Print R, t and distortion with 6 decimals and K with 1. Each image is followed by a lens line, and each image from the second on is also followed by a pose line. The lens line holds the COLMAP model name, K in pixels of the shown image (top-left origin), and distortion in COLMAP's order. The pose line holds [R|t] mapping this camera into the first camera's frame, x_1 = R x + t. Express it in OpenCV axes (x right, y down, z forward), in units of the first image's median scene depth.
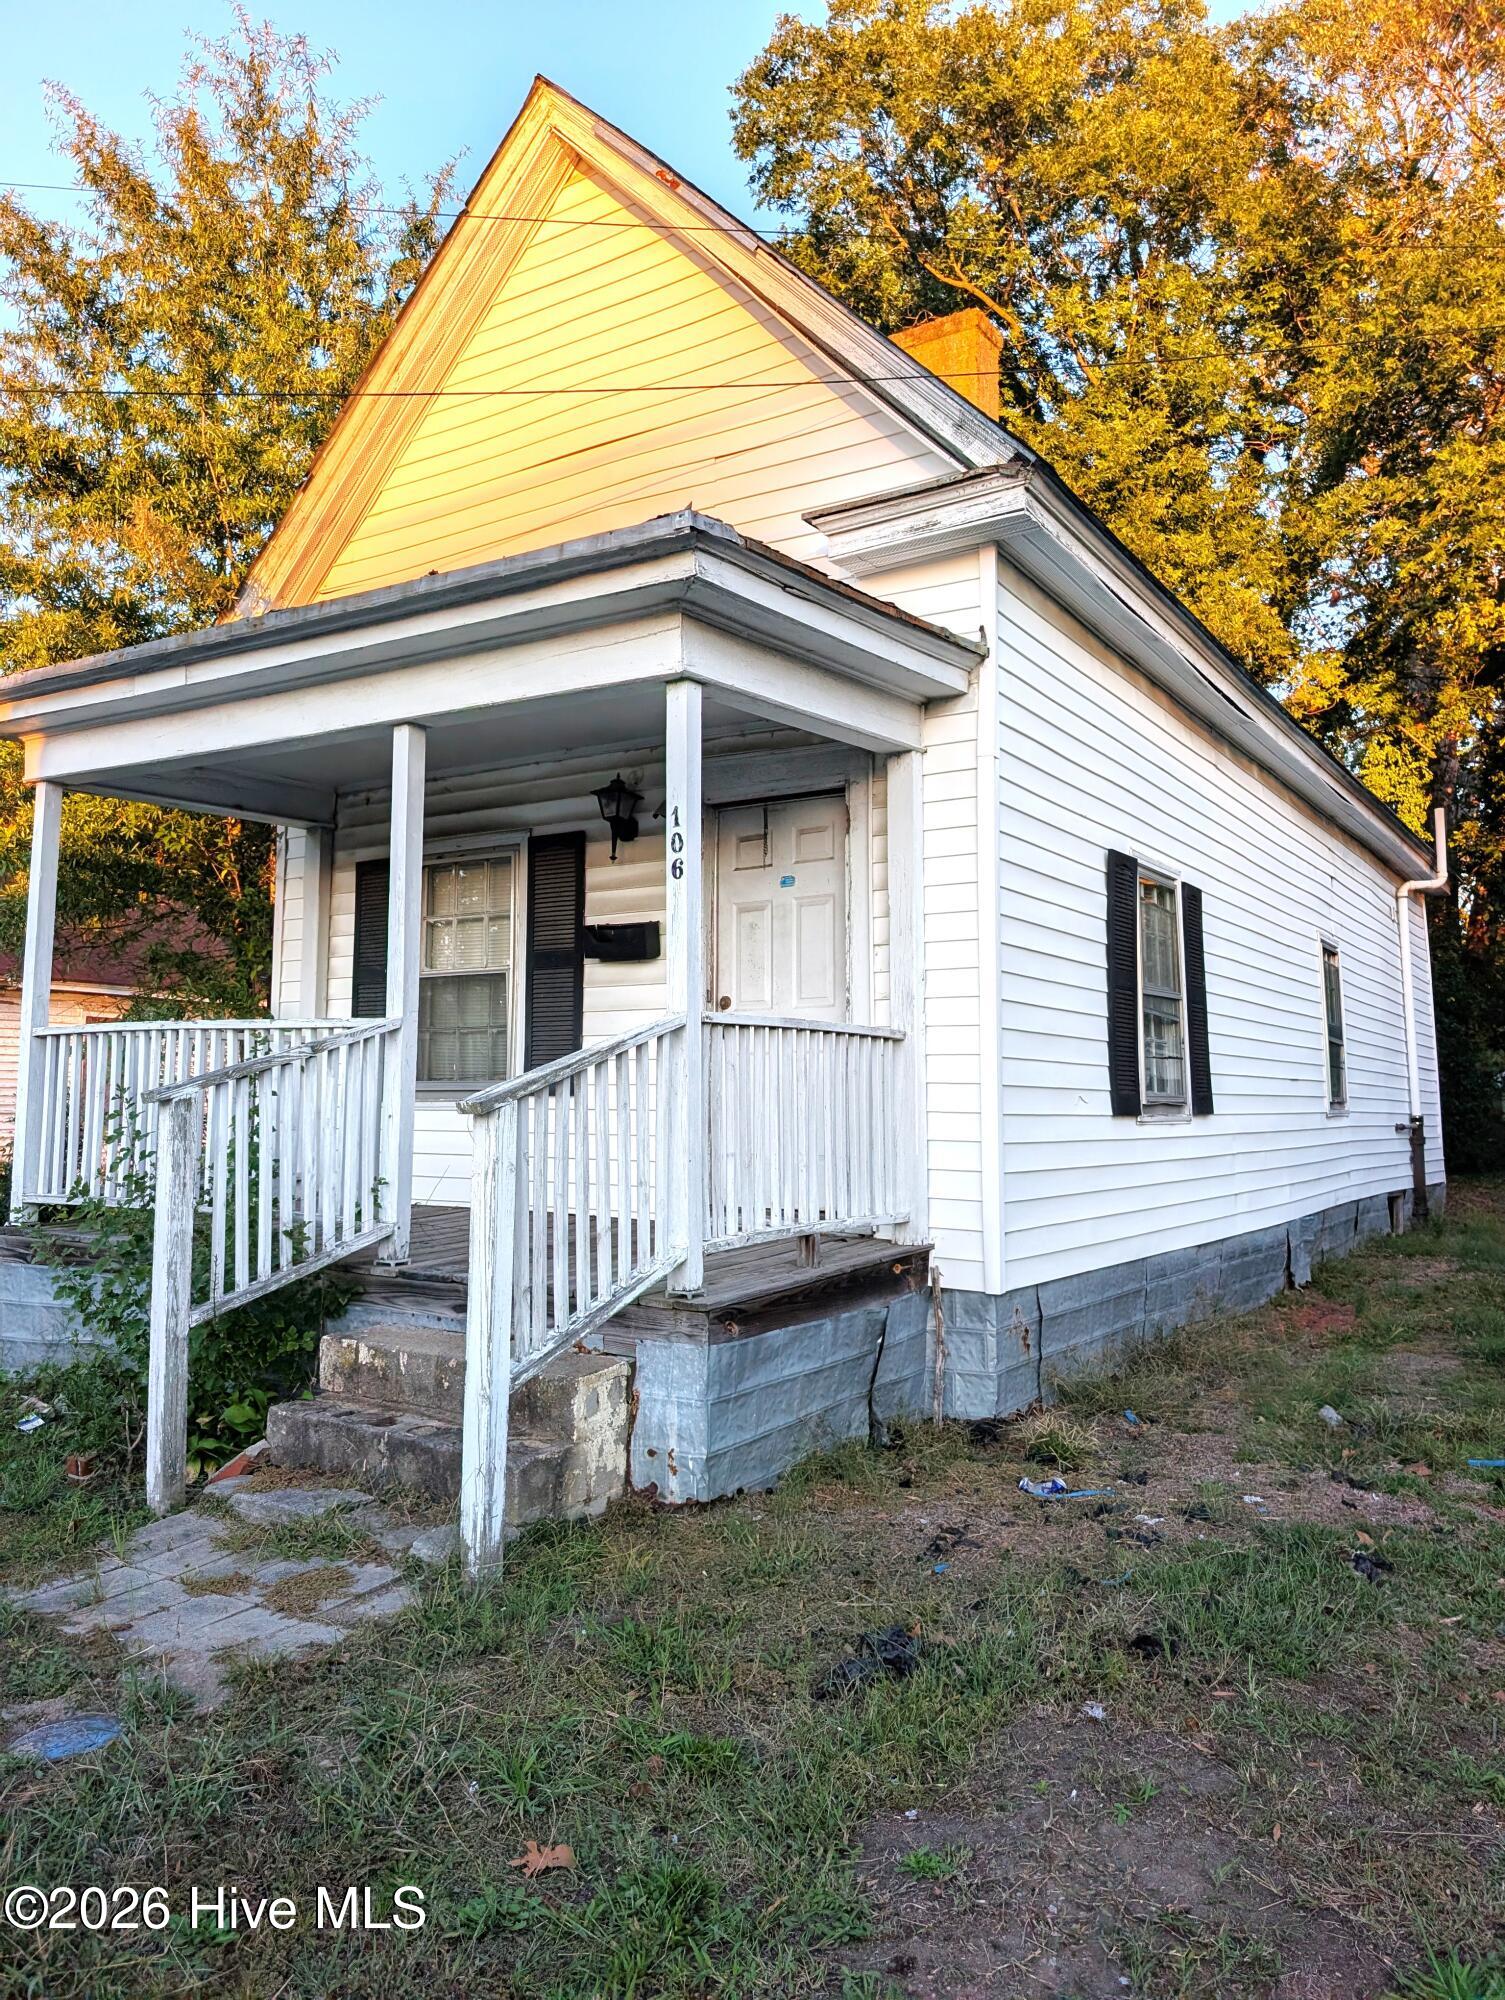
lens RADIAL K [[1452.0, 0, 748.4], [0, 1452.0, 984.0], [0, 0, 1]] dist [0.031853, -0.013049]
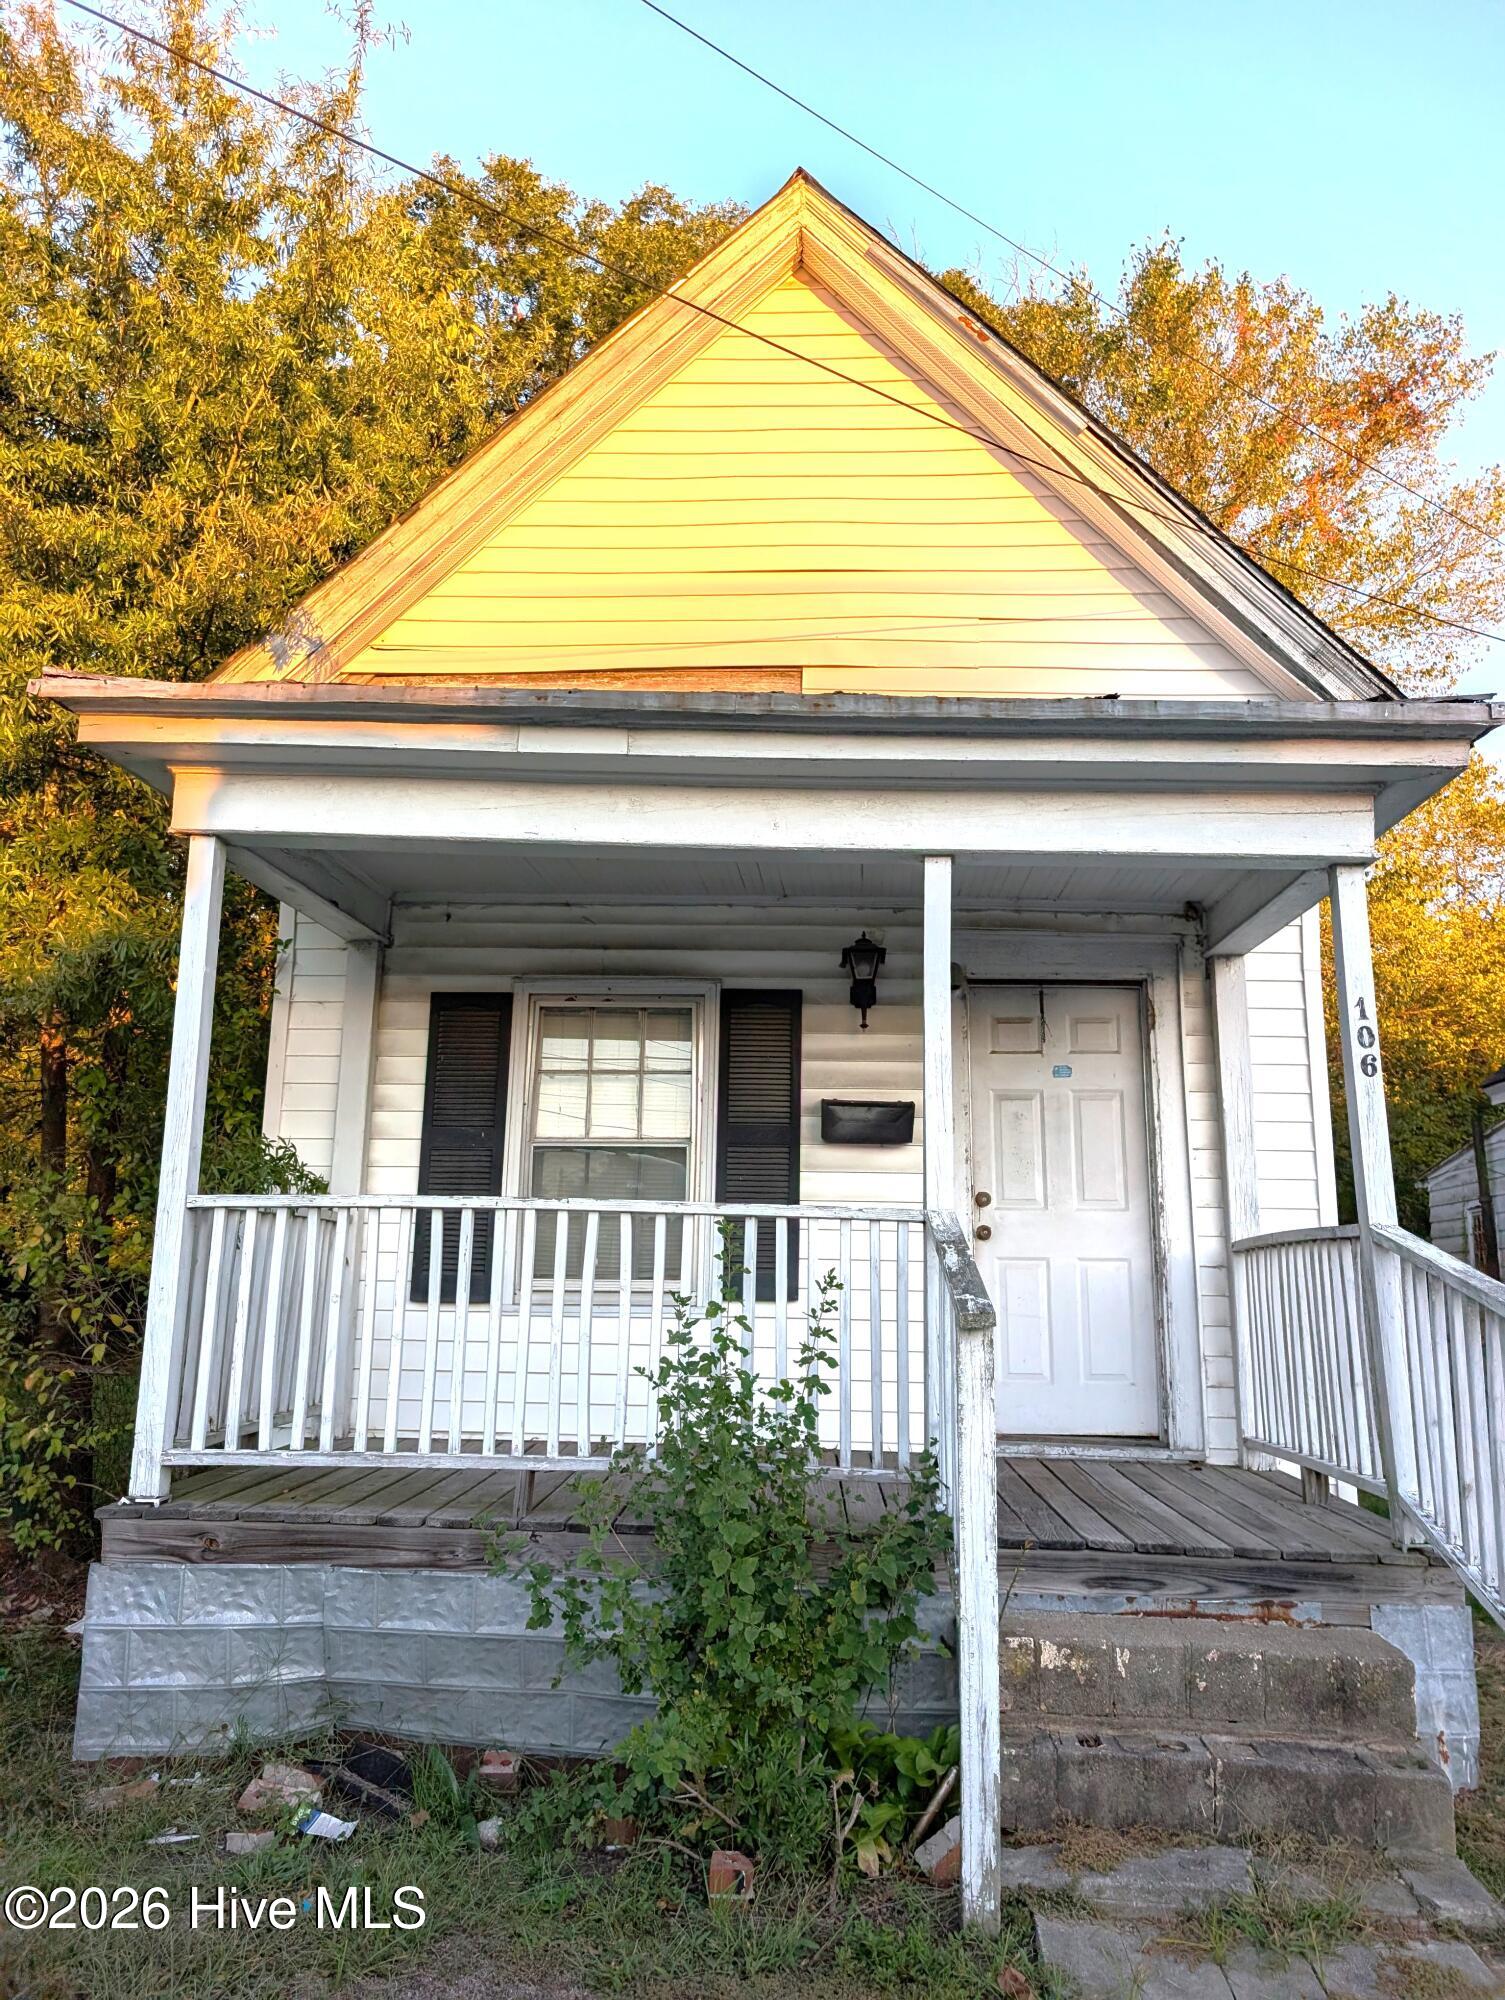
lens RADIAL K [[1452.0, 0, 751.4], [0, 1452.0, 1009.3], [0, 0, 1]] dist [0.031853, -0.013049]
pose [[0.859222, 0.104330, 0.500852, -0.595234], [-0.052064, 0.991735, -0.117266, 0.009682], [-0.508947, 0.074681, 0.857552, 0.282111]]
